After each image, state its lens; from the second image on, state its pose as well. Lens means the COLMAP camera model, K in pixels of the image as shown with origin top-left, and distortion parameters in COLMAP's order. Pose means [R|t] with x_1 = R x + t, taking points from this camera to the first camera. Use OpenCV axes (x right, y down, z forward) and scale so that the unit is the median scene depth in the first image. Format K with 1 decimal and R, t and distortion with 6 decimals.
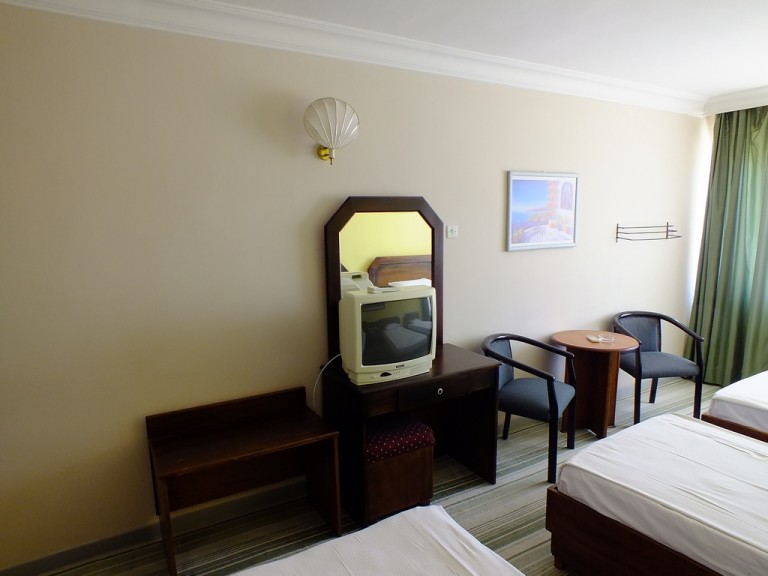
lens RADIAL K [[511.4, 0, 385.2], [0, 511.4, 288.0], [0, 0, 1]] dist [-0.000340, -0.000444]
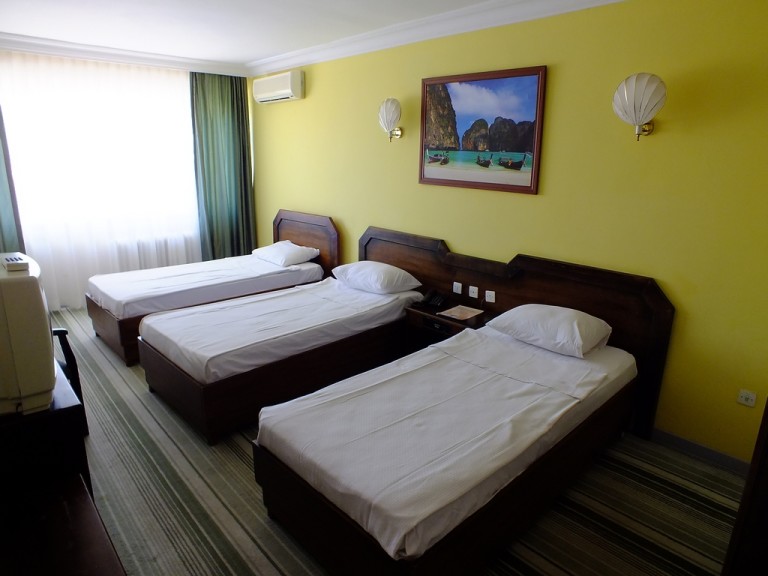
lens RADIAL K [[511.4, 0, 383.8], [0, 511.4, 289.8], [0, 0, 1]] dist [-0.000340, -0.000444]
pose [[-0.162133, -0.254053, 0.953504, -0.912897], [0.150849, 0.948550, 0.278383, -0.092825], [-0.975171, 0.188970, -0.115468, 0.789466]]
